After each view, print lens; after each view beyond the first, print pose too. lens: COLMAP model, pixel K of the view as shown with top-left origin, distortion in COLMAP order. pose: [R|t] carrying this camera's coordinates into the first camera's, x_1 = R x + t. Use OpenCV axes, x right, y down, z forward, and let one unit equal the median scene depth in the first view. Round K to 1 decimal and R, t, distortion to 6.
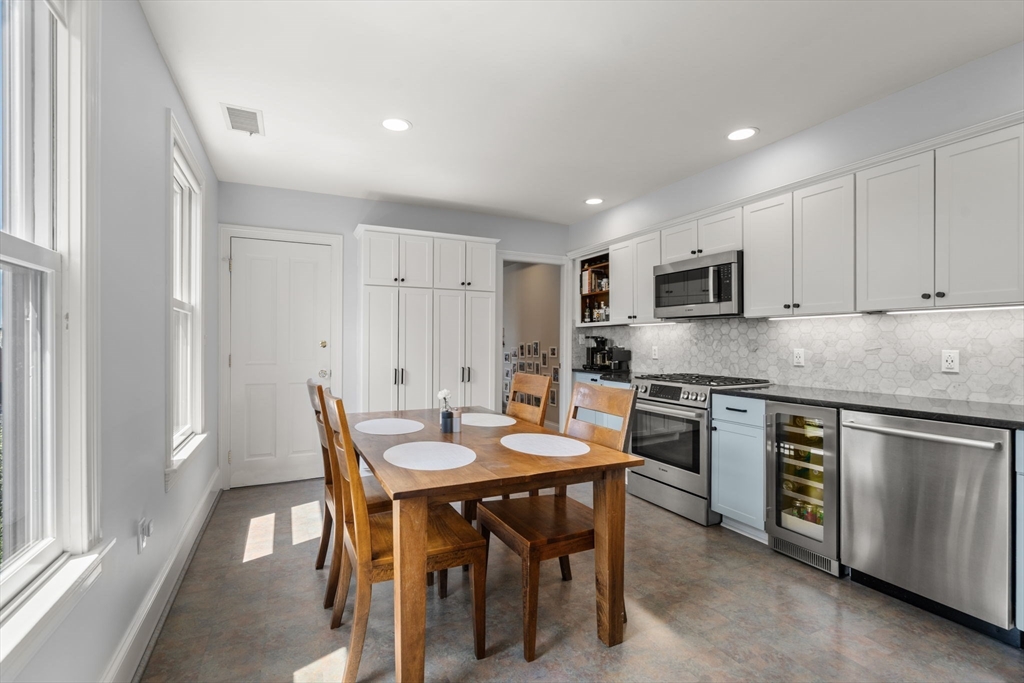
lens RADIAL K [[458.0, 0, 504.5], [0, 458.0, 346.2], [0, 0, 1]] dist [-0.008632, 0.002412]
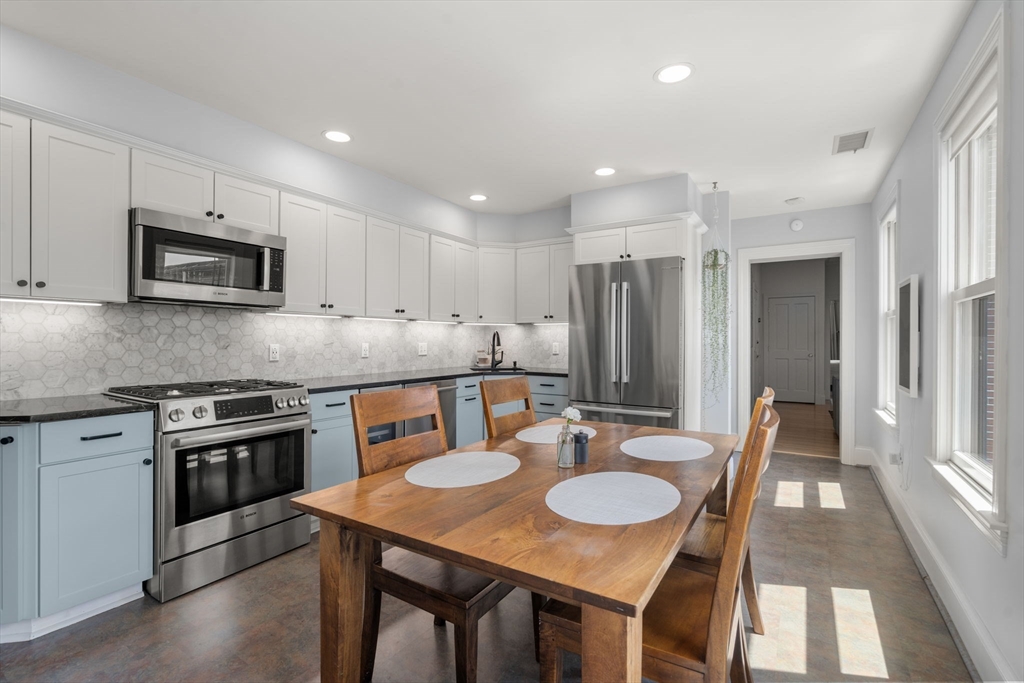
lens RADIAL K [[458.0, 0, 515.9], [0, 458.0, 340.3], [0, 0, 1]] dist [-0.008632, 0.002412]
pose [[-0.540252, -0.005820, 0.841483, -0.548734], [0.000628, 0.999973, 0.007319, -0.011492], [-0.841503, 0.004482, -0.540234, 1.176464]]
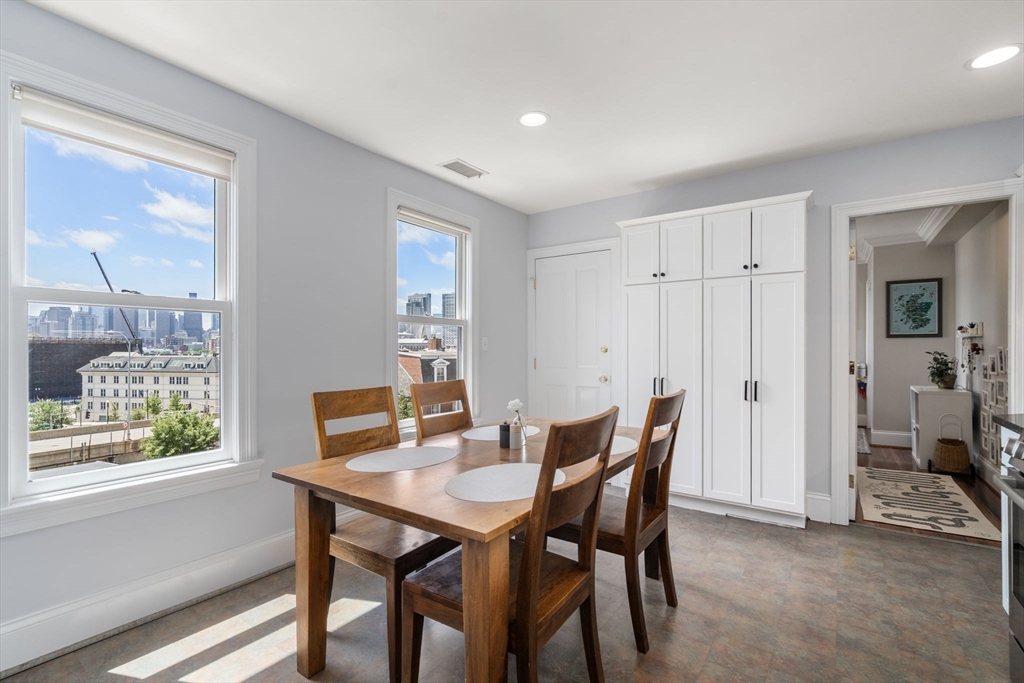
lens RADIAL K [[458.0, 0, 511.5], [0, 458.0, 358.3], [0, 0, 1]] dist [-0.008632, 0.002412]
pose [[0.483334, 0.018338, -0.875244, 0.302436], [-0.010320, 0.999830, 0.015249, 0.000590], [0.875375, 0.001662, 0.483441, 0.263422]]
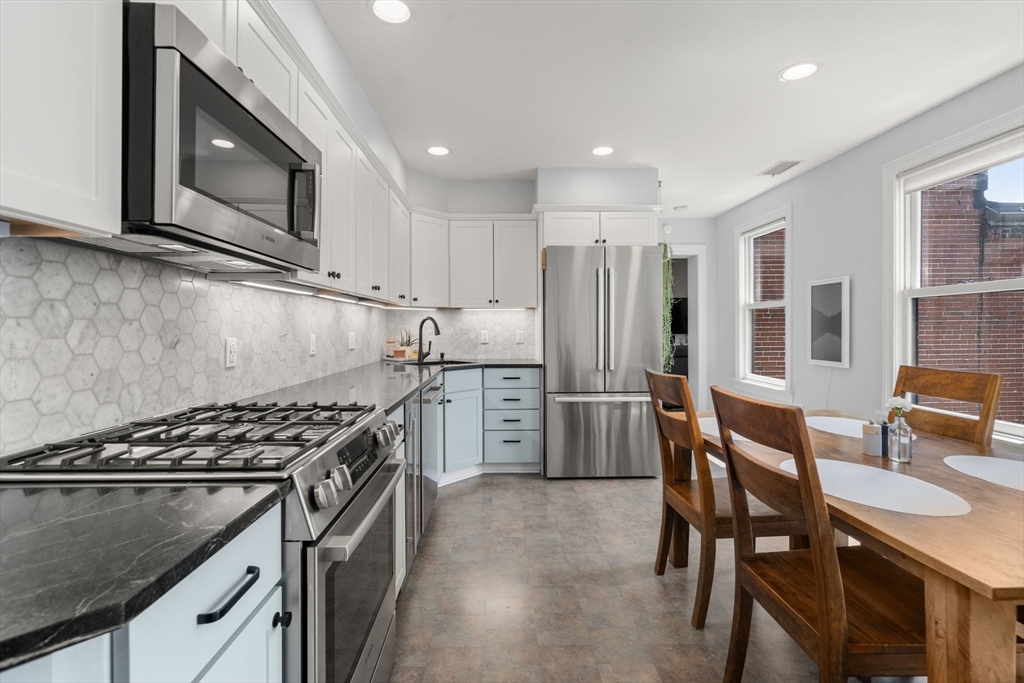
lens RADIAL K [[458.0, 0, 514.9], [0, 458.0, 331.4], [0, 0, 1]] dist [-0.008632, 0.002412]
pose [[-0.915299, -0.003808, 0.402758, 0.087827], [0.003218, 0.999854, 0.016767, -0.011883], [-0.402763, 0.016643, -0.915153, 1.483883]]
